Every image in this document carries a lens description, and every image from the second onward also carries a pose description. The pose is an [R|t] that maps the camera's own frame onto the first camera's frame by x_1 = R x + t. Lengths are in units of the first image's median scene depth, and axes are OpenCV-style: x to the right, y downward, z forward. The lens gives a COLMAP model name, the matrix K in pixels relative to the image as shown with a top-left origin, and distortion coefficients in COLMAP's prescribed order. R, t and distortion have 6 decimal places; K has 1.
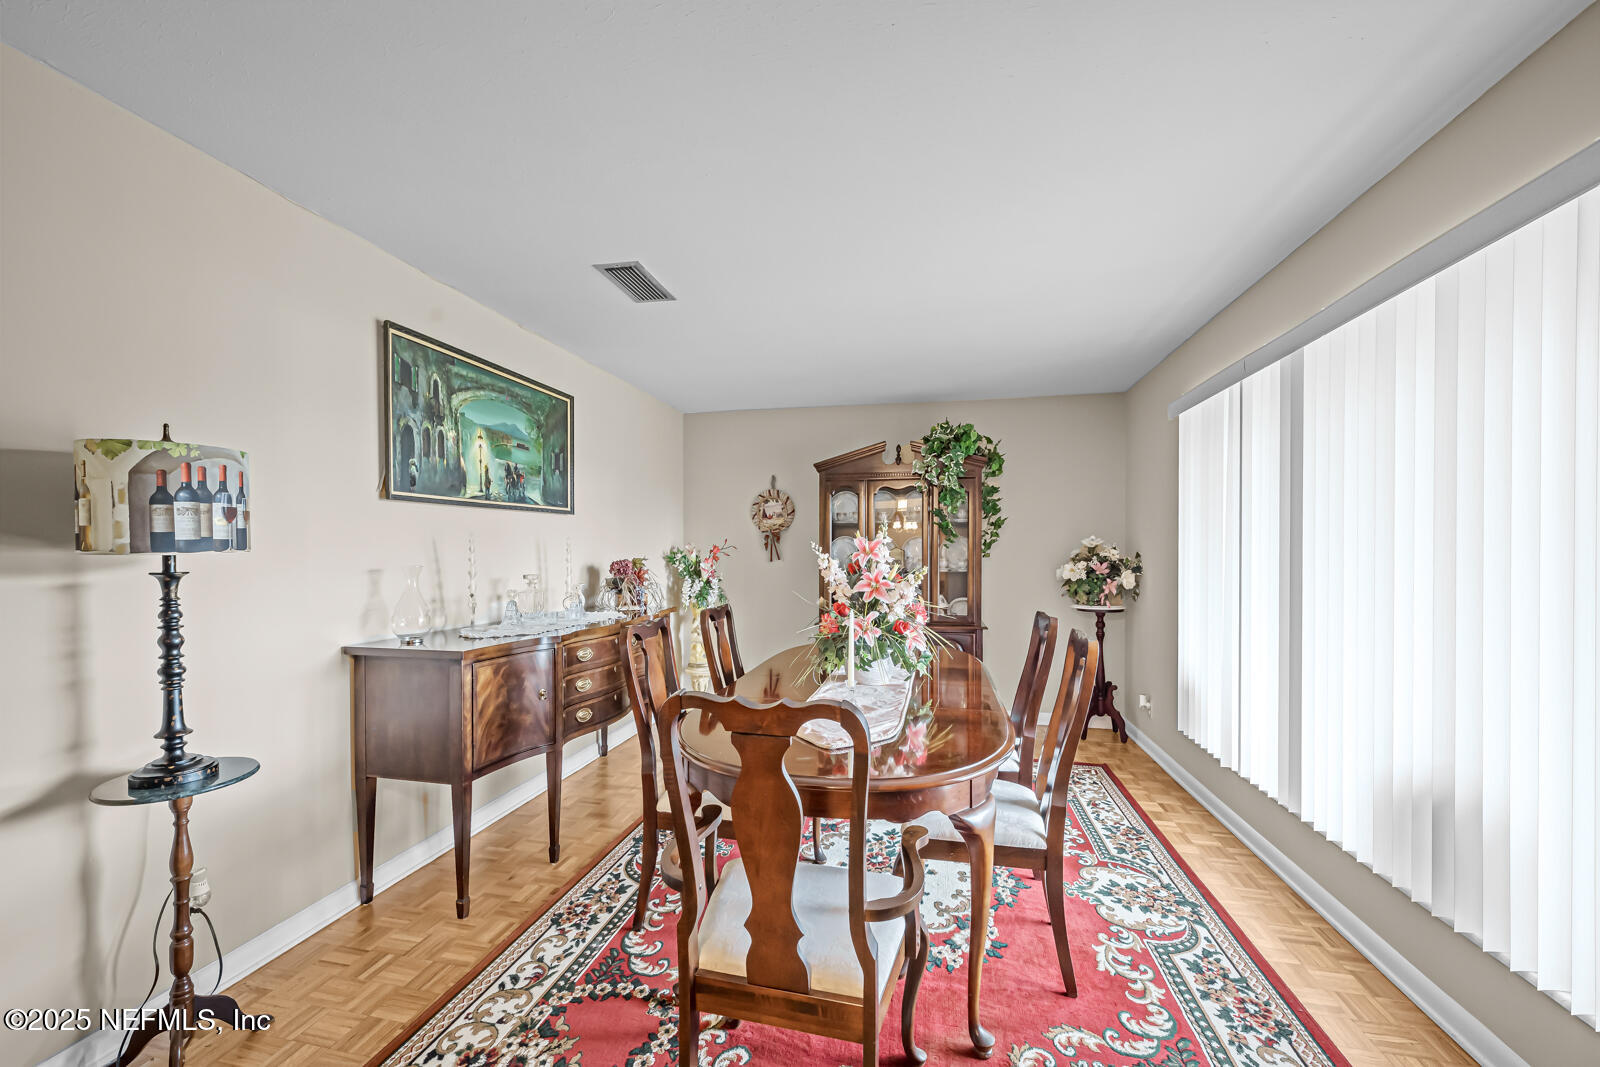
lens RADIAL K [[652.1, 0, 794.8], [0, 652.1, 545.8], [0, 0, 1]] dist [-0.001020, 0.000123]
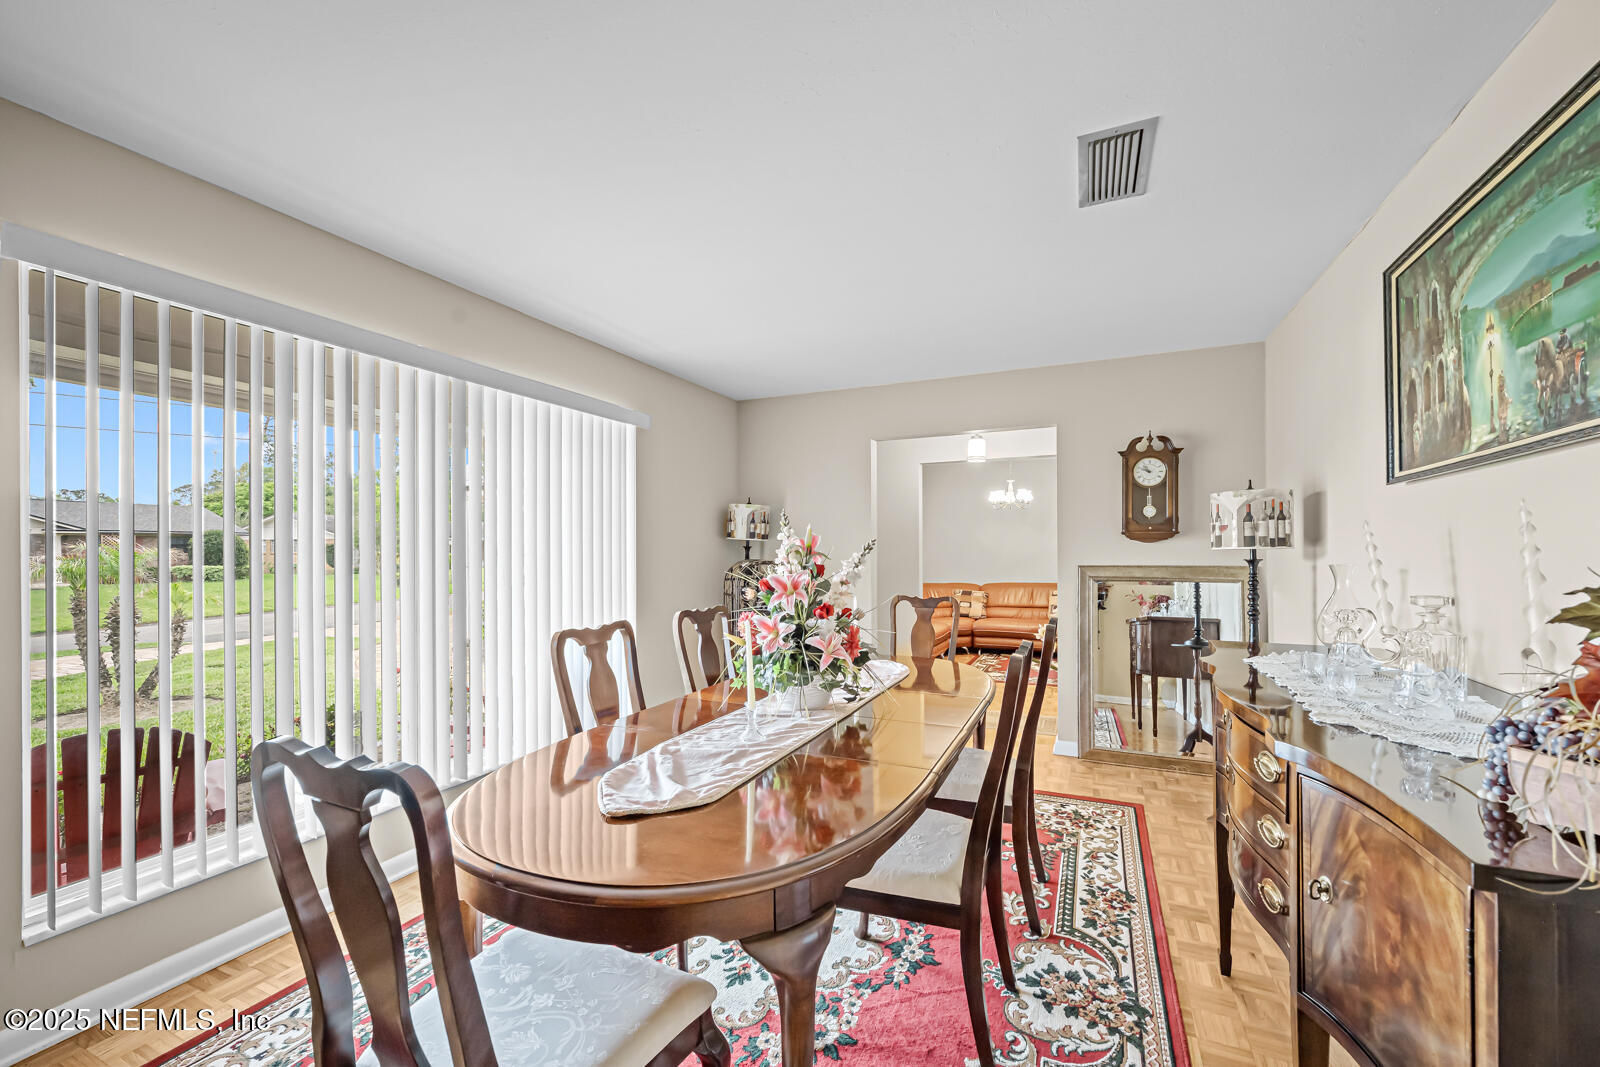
lens RADIAL K [[652.1, 0, 800.0], [0, 652.1, 546.6], [0, 0, 1]] dist [-0.001020, 0.000123]
pose [[-0.976781, 0.005564, 0.214168, -0.071638], [0.003505, 0.999944, -0.009996, 0.014072], [-0.214211, -0.009014, -0.976746, 2.072988]]
